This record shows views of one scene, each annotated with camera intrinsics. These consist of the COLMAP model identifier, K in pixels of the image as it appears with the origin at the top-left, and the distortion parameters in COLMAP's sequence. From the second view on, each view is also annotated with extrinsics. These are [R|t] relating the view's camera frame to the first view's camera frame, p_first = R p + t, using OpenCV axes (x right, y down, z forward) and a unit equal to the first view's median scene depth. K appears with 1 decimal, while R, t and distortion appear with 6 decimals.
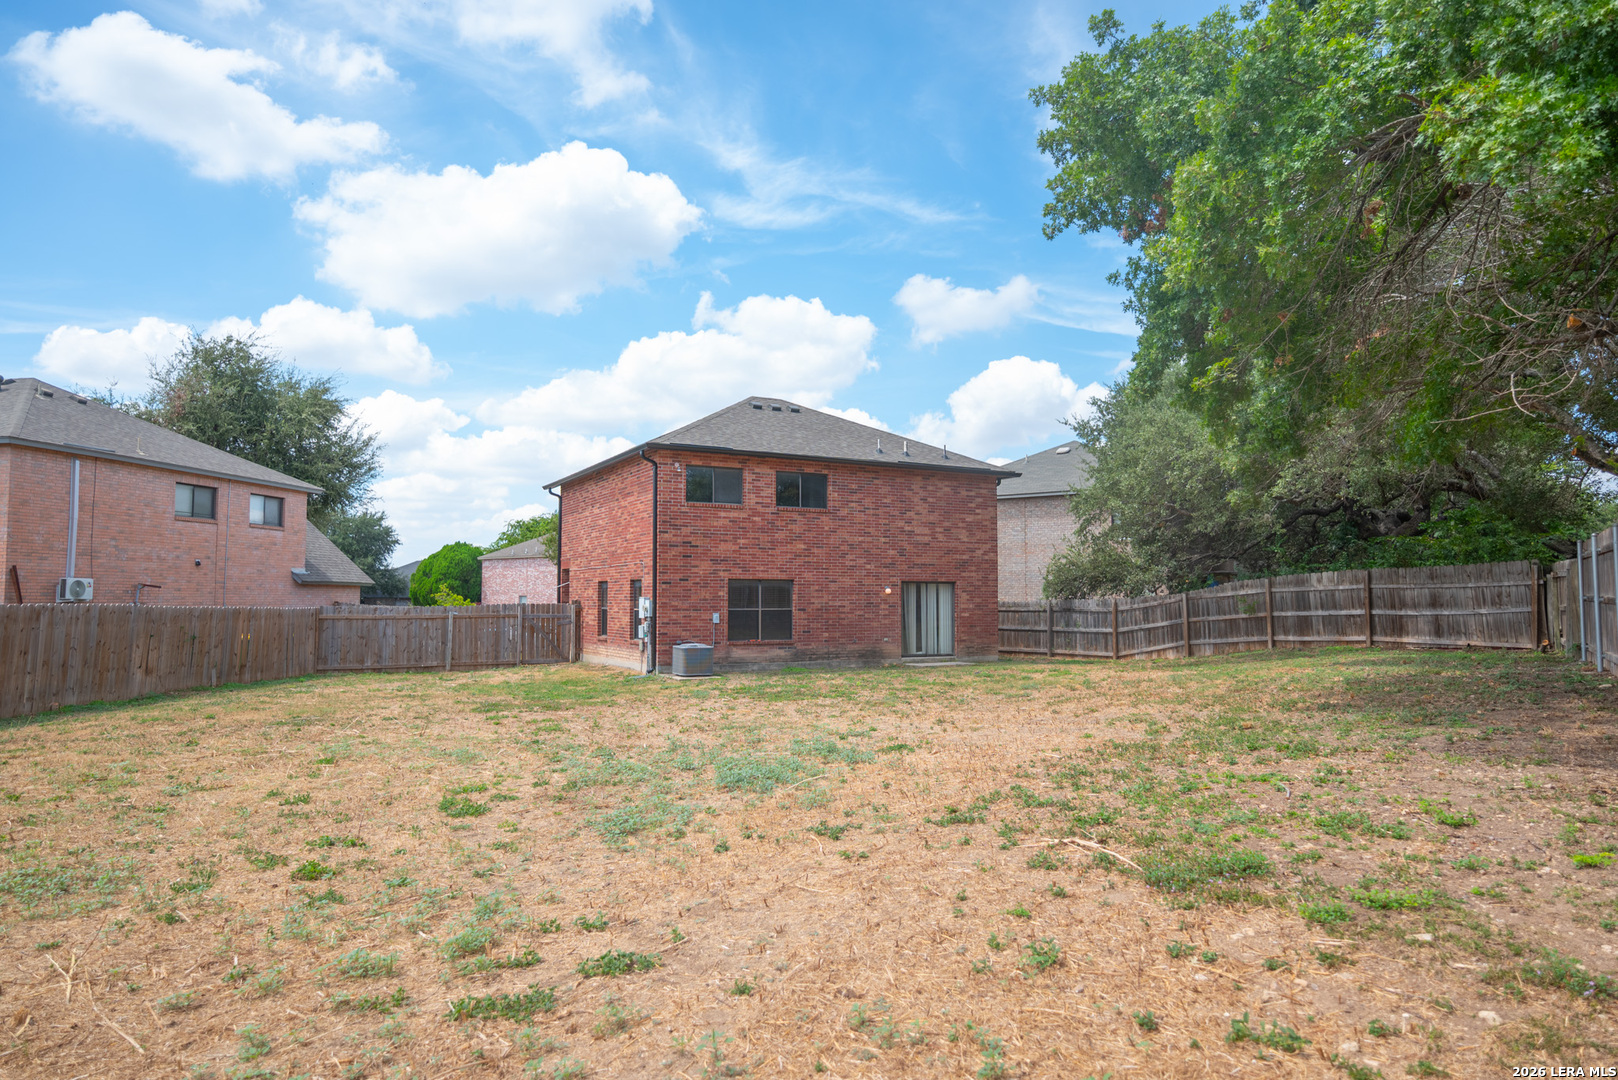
lens RADIAL K [[962.8, 0, 809.0], [0, 962.8, 540.0], [0, 0, 1]] dist [-0.006704, -0.000957]
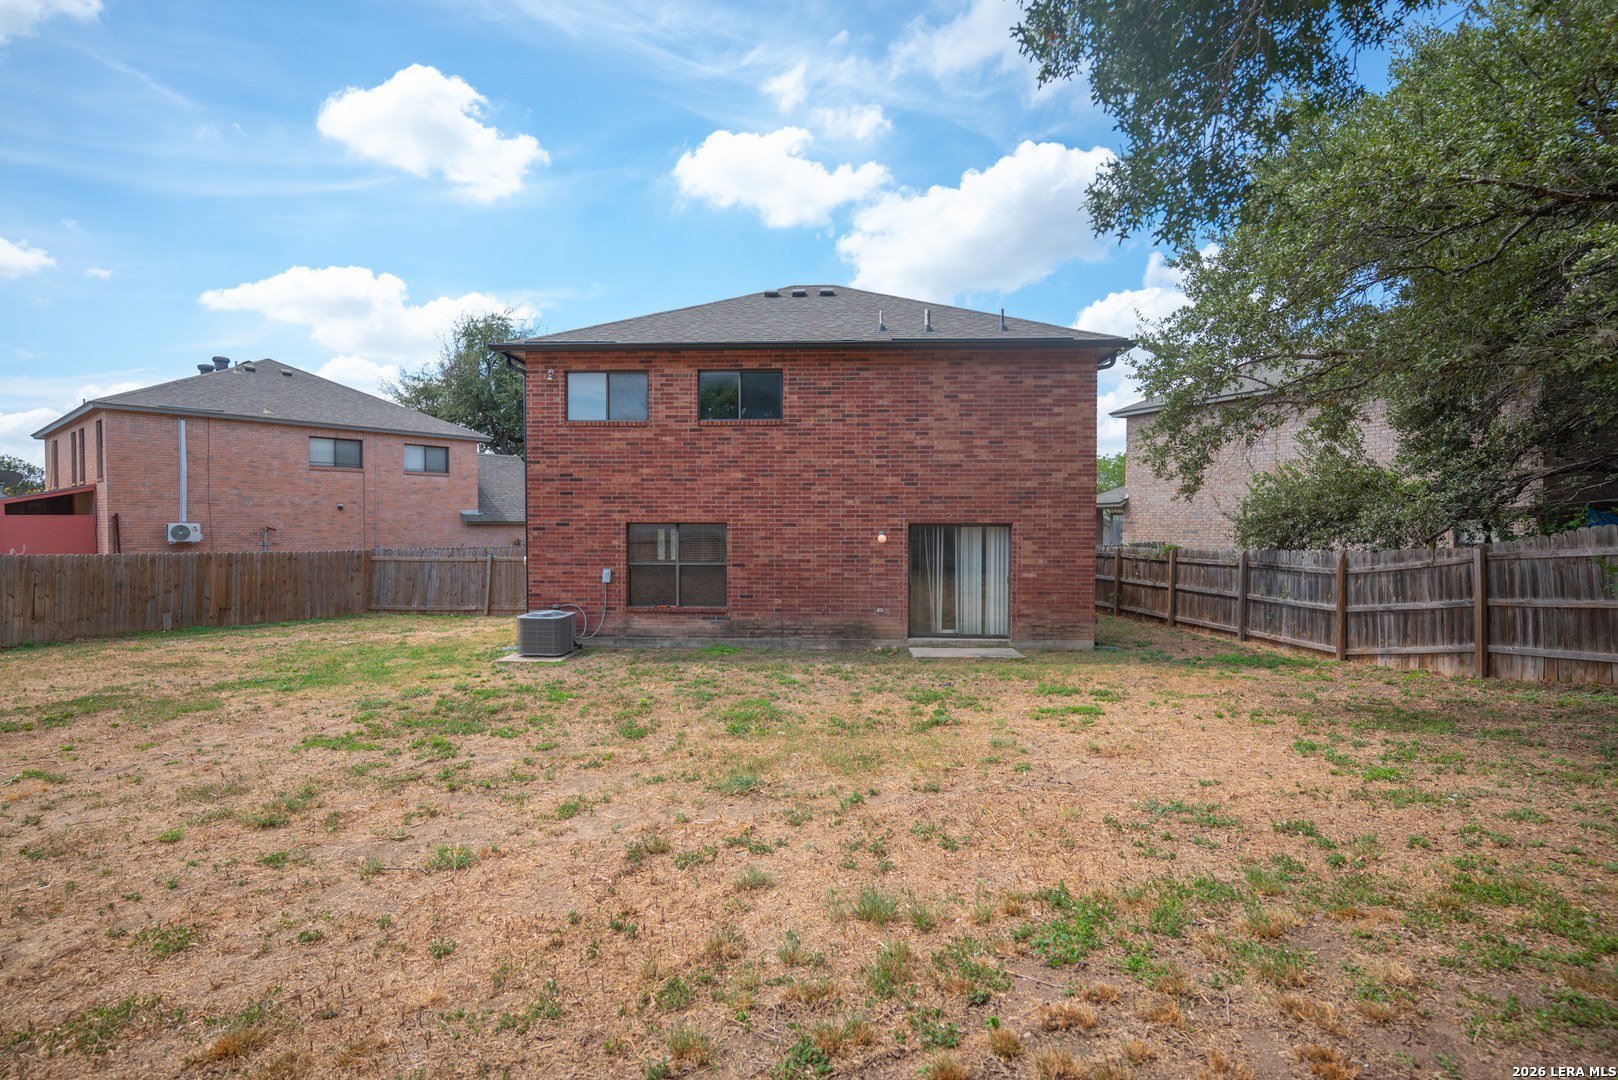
lens RADIAL K [[765.6, 0, 809.0], [0, 765.6, 540.0], [0, 0, 1]] dist [-0.001058, 0.001025]
pose [[0.864070, 0.010159, -0.503270, 0.298890], [0.030704, 0.996871, 0.072839, 0.013638], [0.502435, -0.078390, 0.861054, 0.507673]]
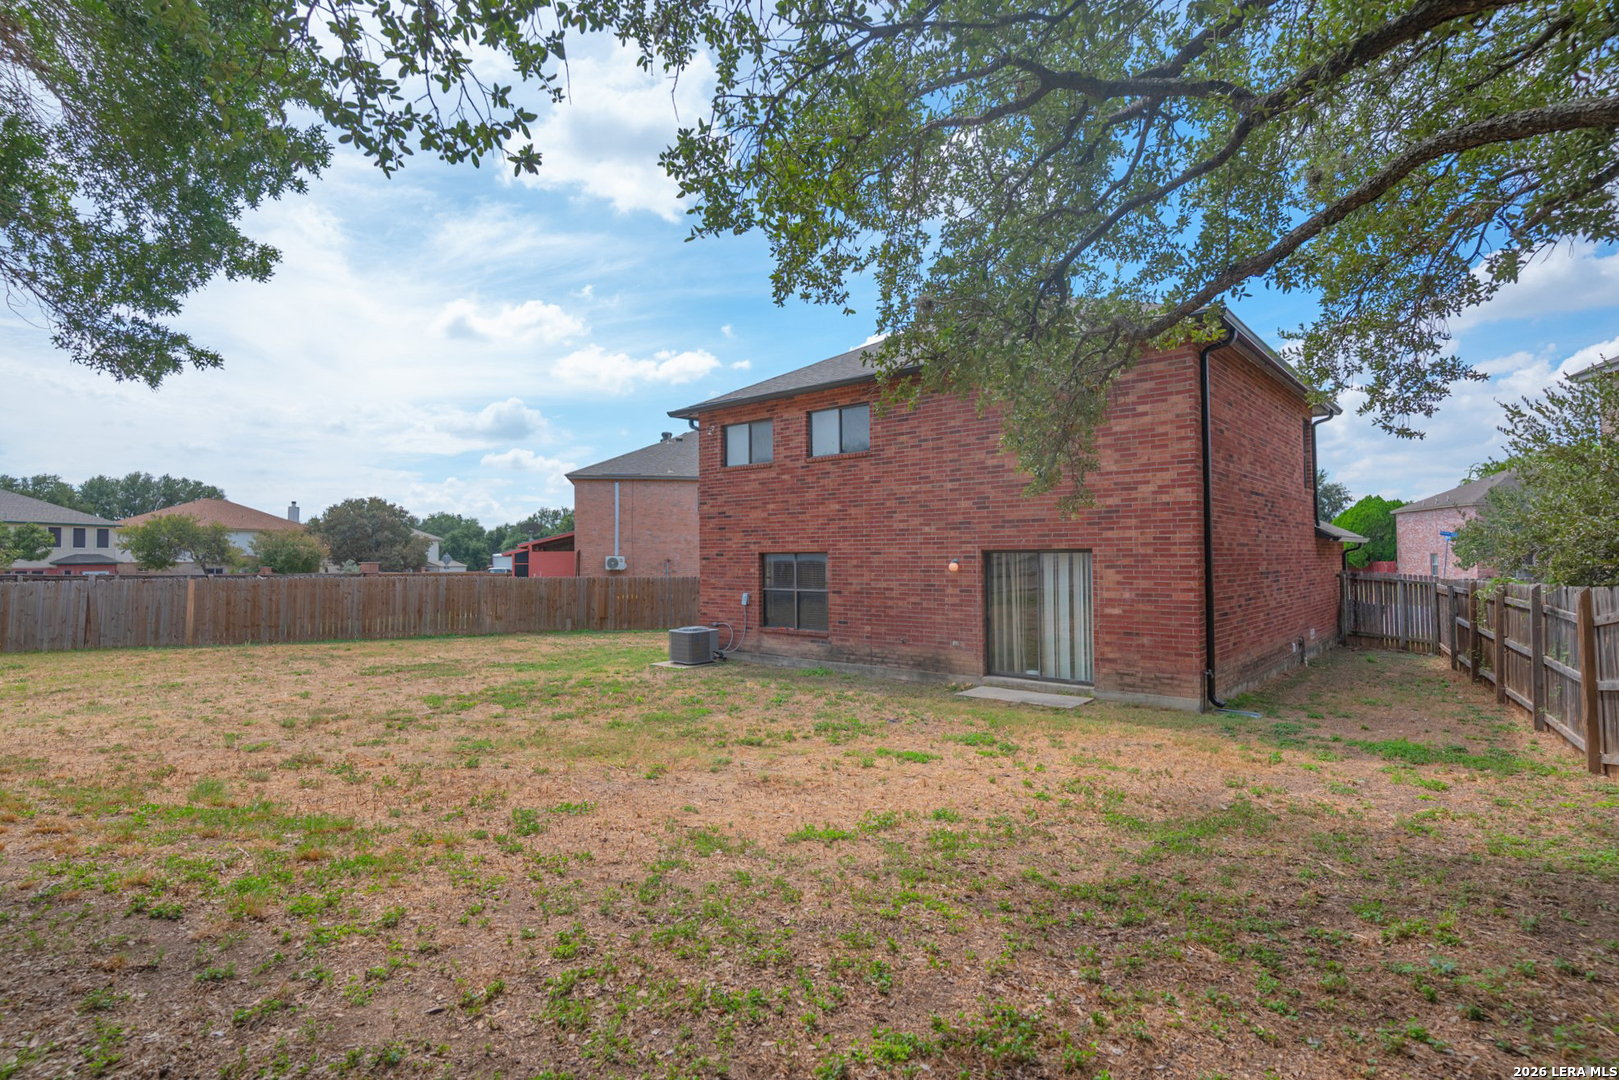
lens RADIAL K [[802.4, 0, 812.3], [0, 802.4, 536.0], [0, 0, 1]] dist [-0.001118, 0.001481]
pose [[0.363609, -0.027868, -0.931135, 0.525009], [0.065835, 0.997822, -0.004156, 0.028547], [0.929223, -0.059791, 0.364651, 0.709939]]
